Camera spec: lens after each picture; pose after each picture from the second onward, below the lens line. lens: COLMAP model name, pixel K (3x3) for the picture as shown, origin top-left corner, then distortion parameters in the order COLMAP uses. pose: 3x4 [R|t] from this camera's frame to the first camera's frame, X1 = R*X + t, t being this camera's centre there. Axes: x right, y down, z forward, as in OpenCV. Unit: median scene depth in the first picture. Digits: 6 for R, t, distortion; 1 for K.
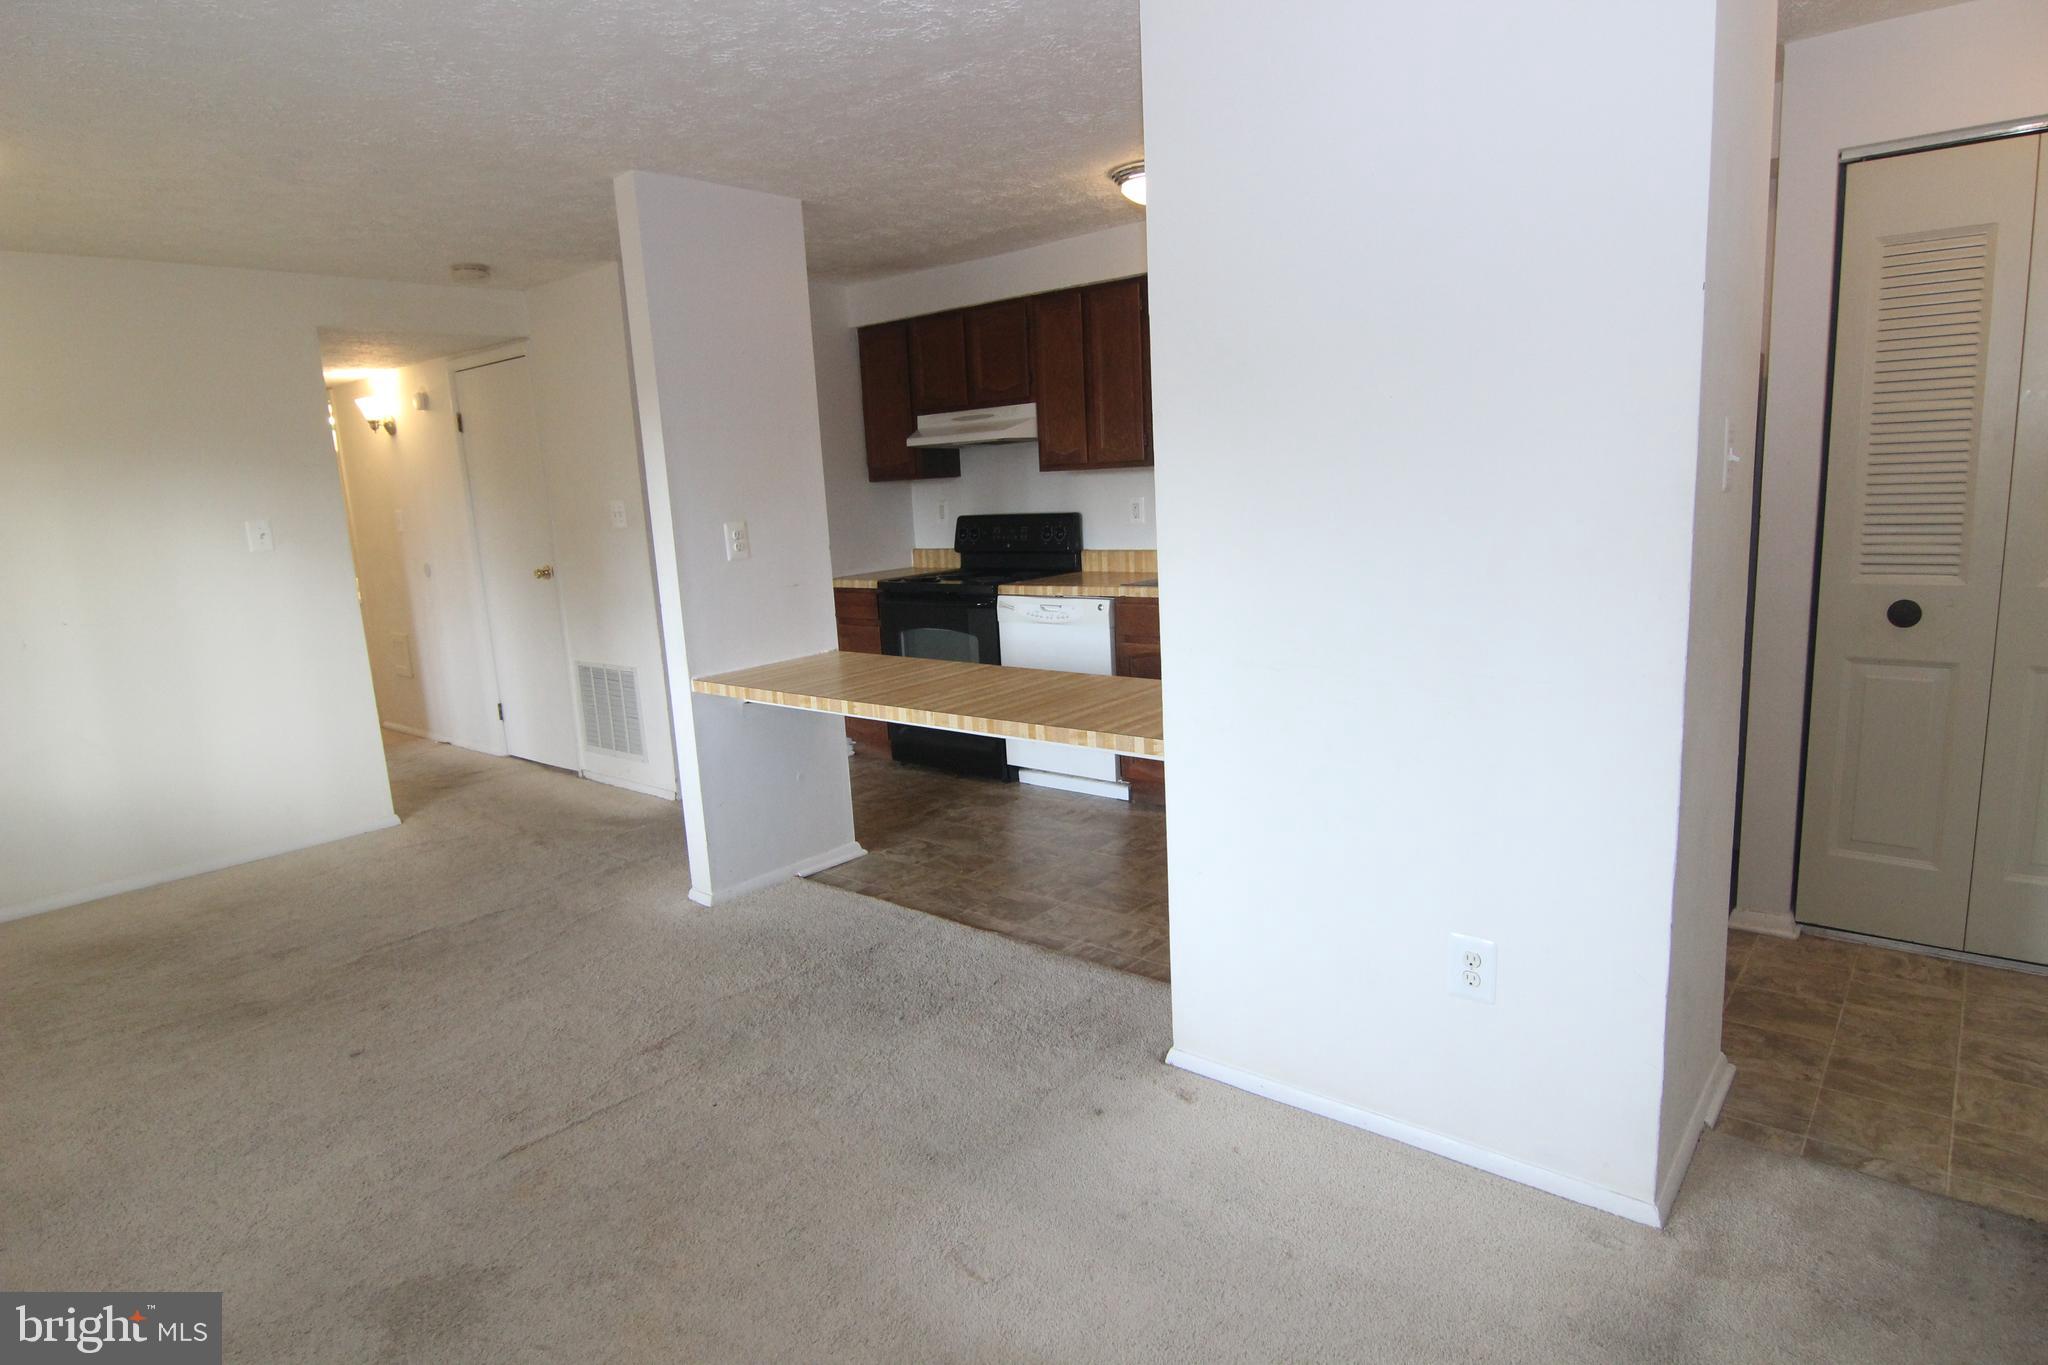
lens RADIAL K [[1154.2, 0, 1023.4], [0, 1154.2, 689.3], [0, 0, 1]] dist [-0.010163, -0.008509]
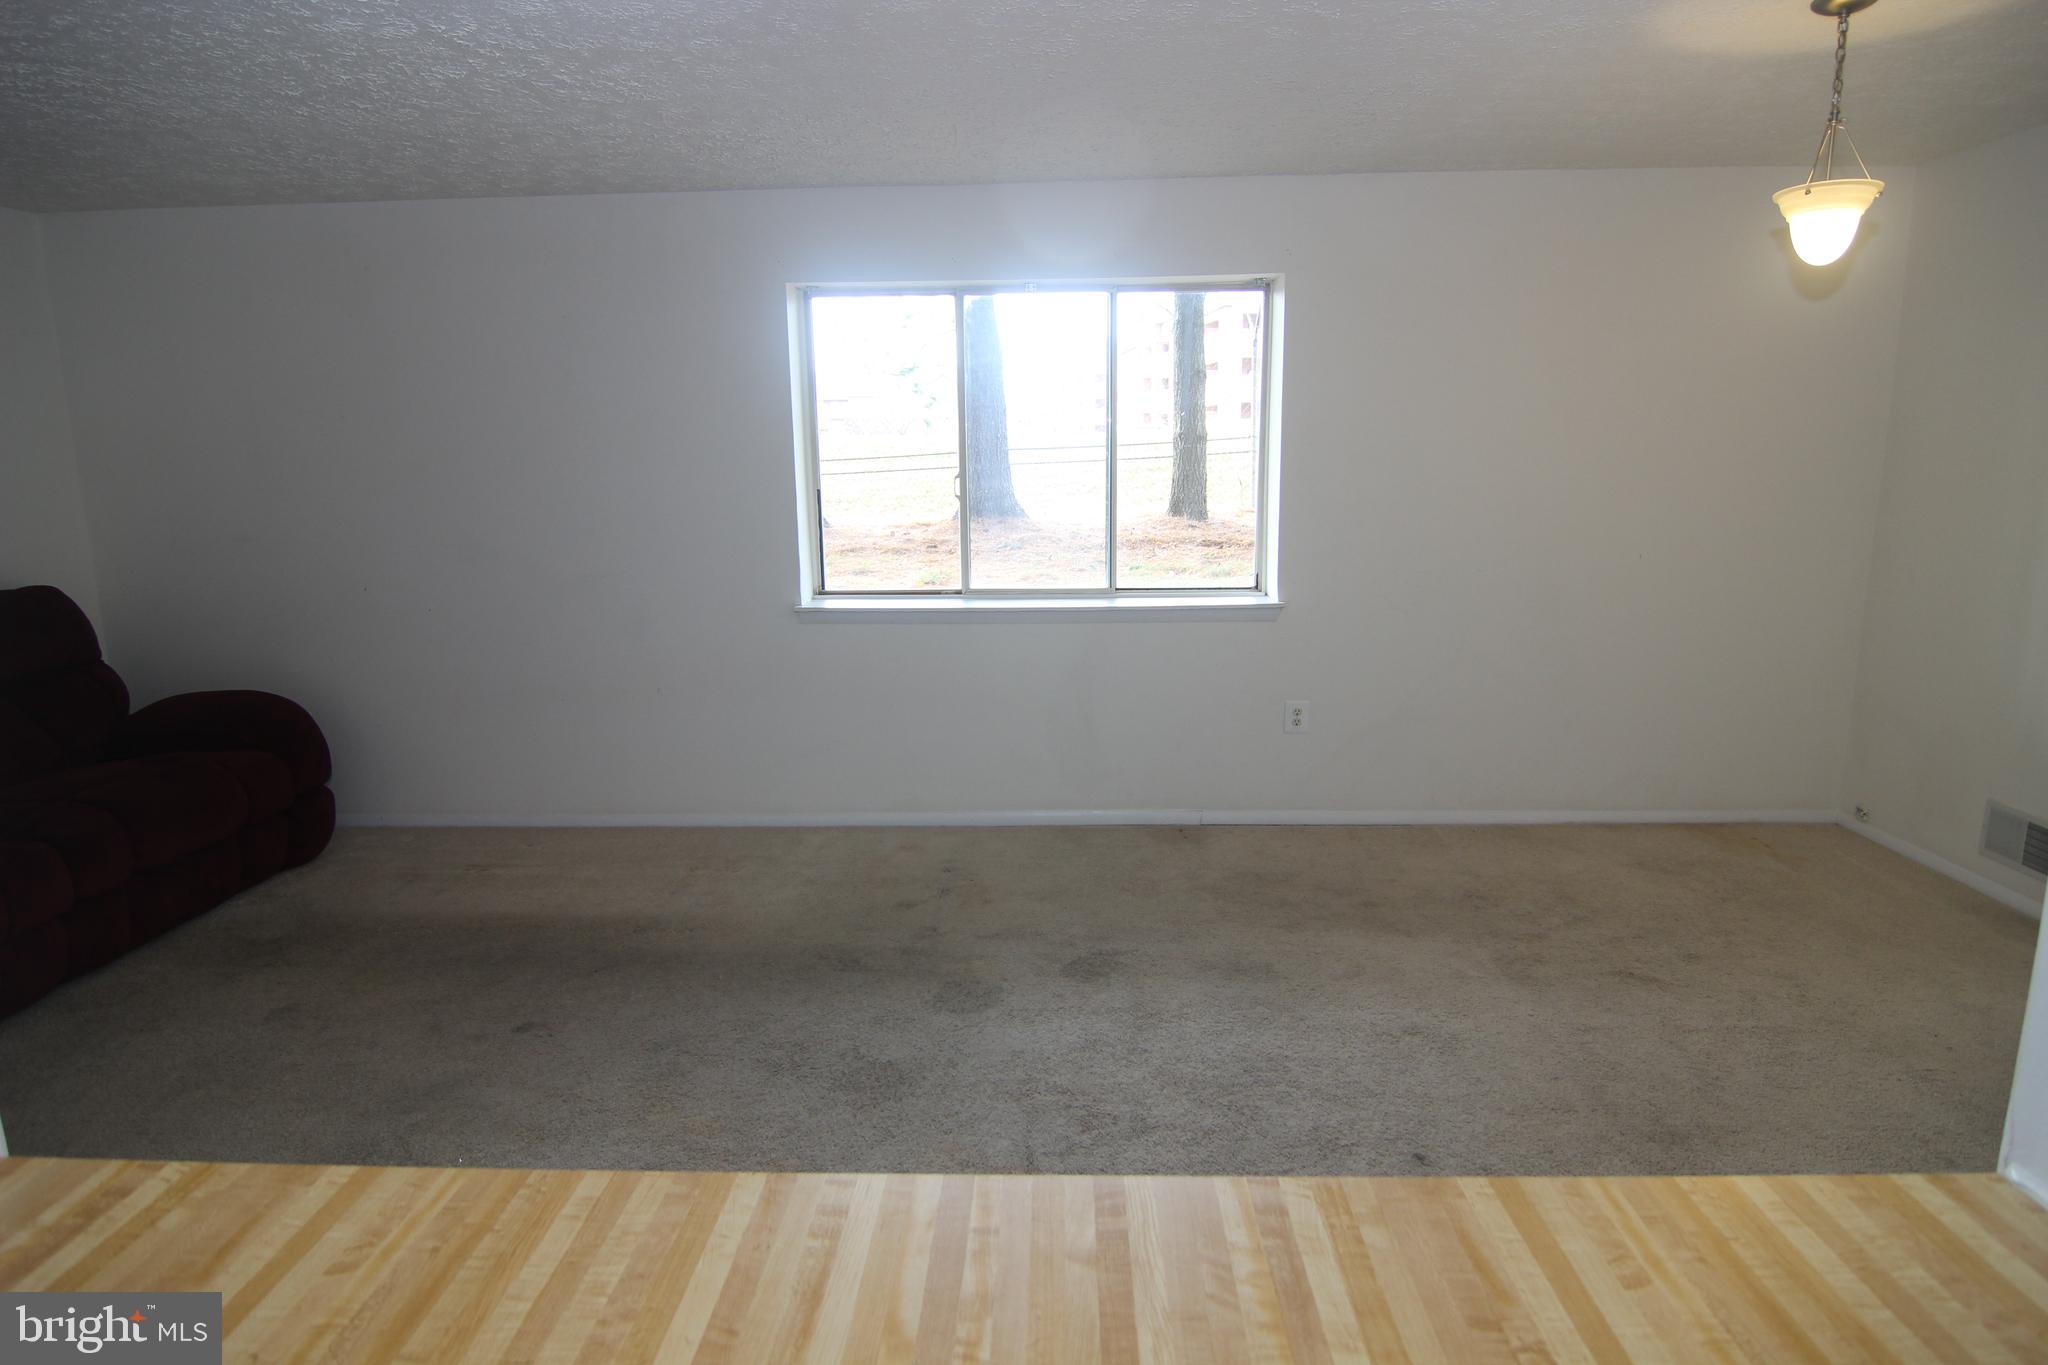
lens RADIAL K [[1154.2, 0, 1016.7], [0, 1154.2, 679.5], [0, 0, 1]] dist [-0.010163, -0.008509]
pose [[-0.784955, 0.181178, -0.592469, 0.023338], [-0.055273, 0.931994, 0.358236, -0.148752], [0.617082, 0.313947, -0.721559, 0.764171]]
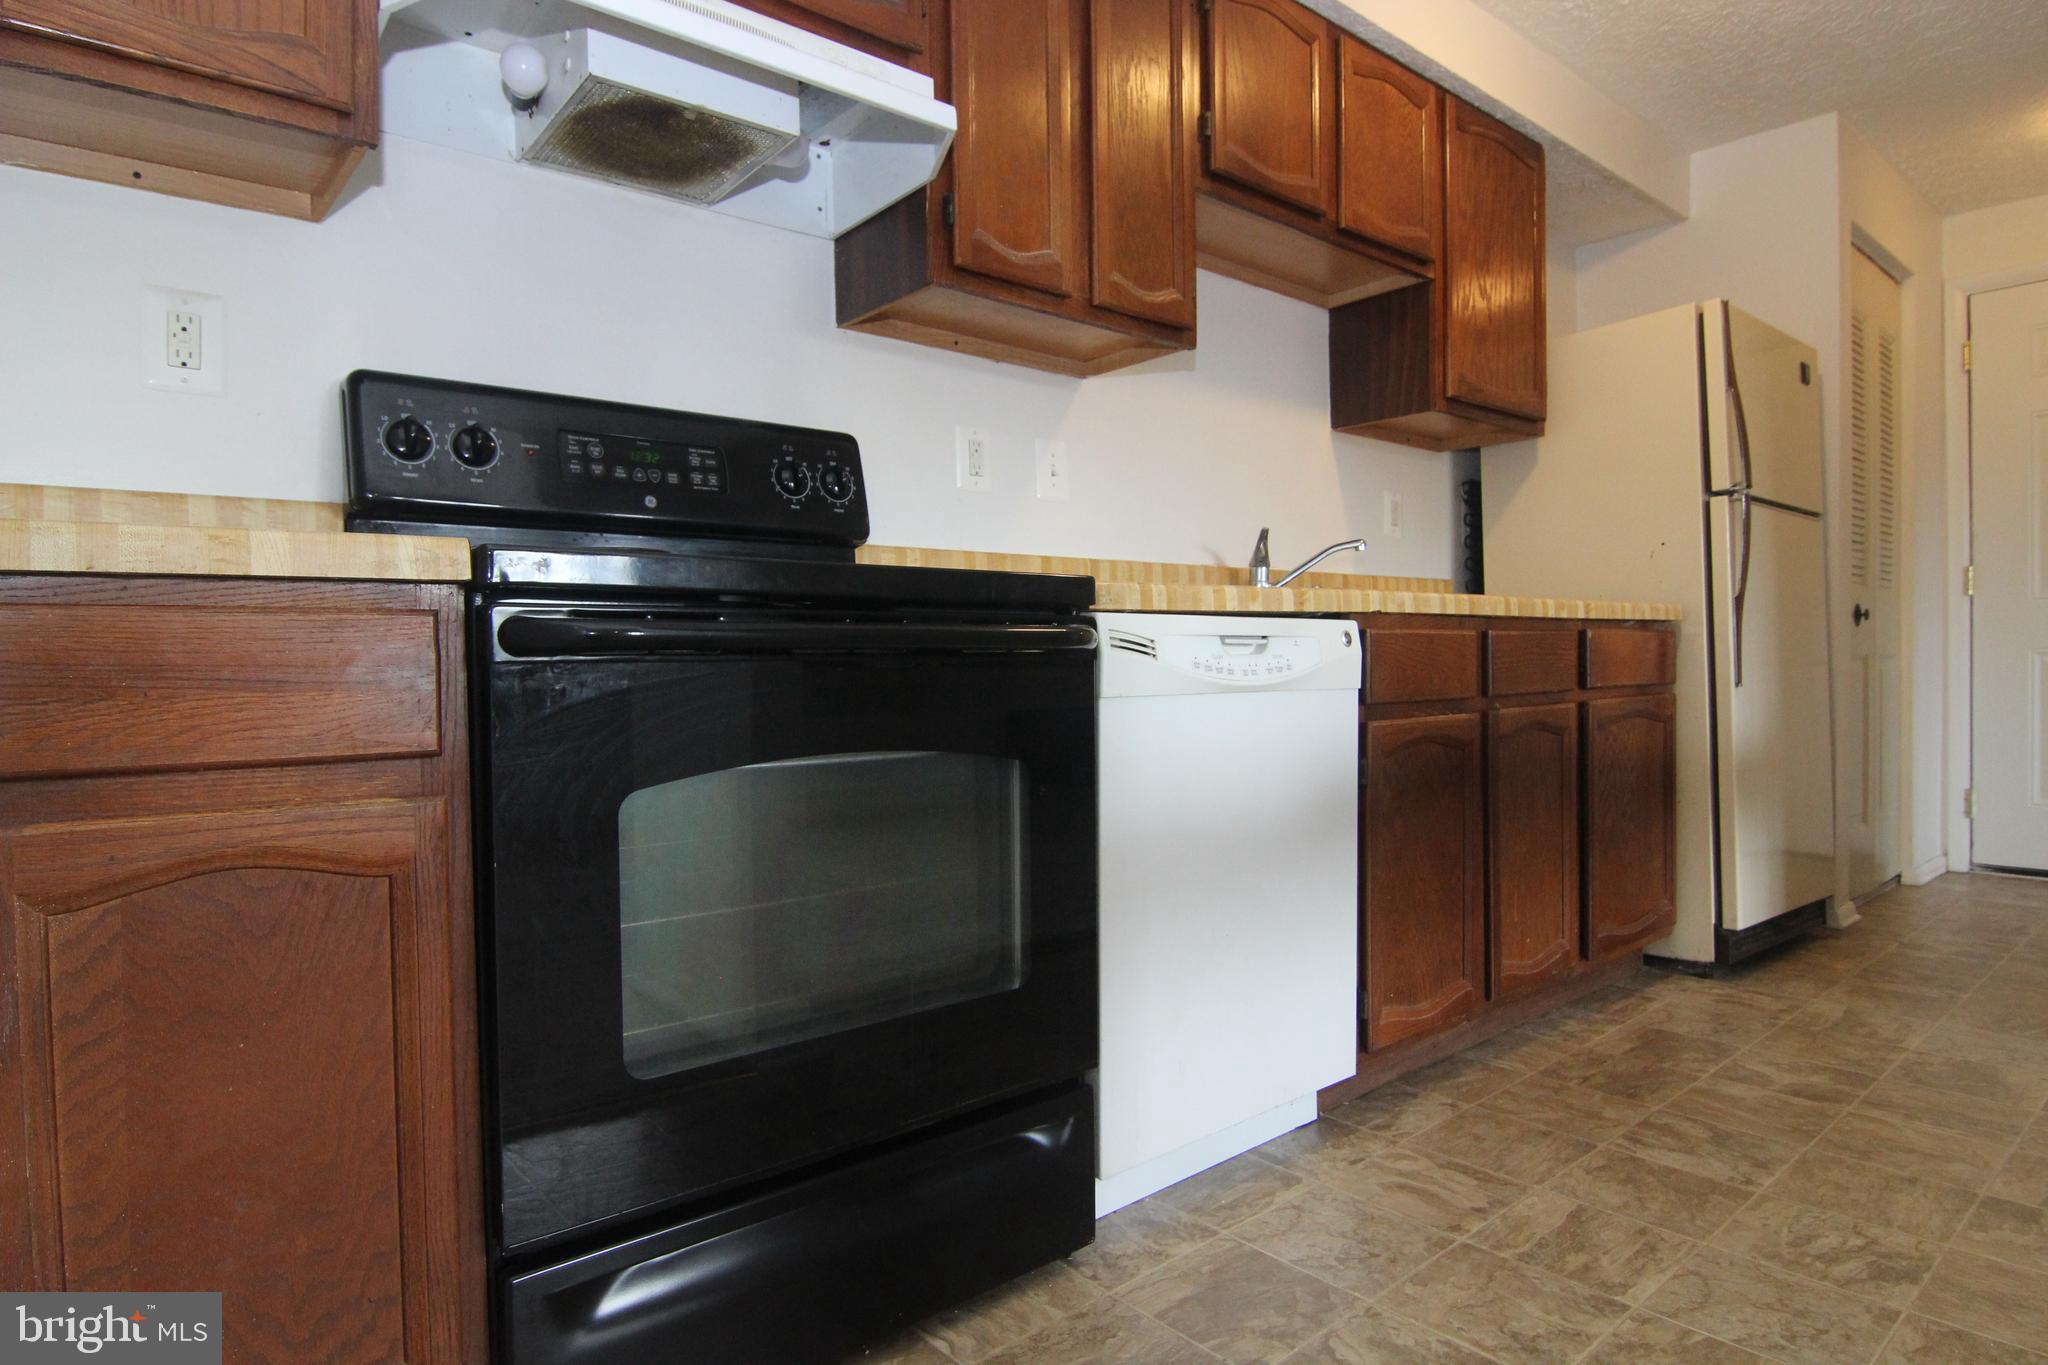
lens RADIAL K [[1154.2, 0, 1020.3], [0, 1154.2, 684.9], [0, 0, 1]] dist [-0.010163, -0.008509]
pose [[0.163869, 0.030971, 0.985996, -0.327761], [0.183674, 0.981071, -0.061342, -0.048113], [-0.969232, 0.191154, 0.155079, 0.988908]]
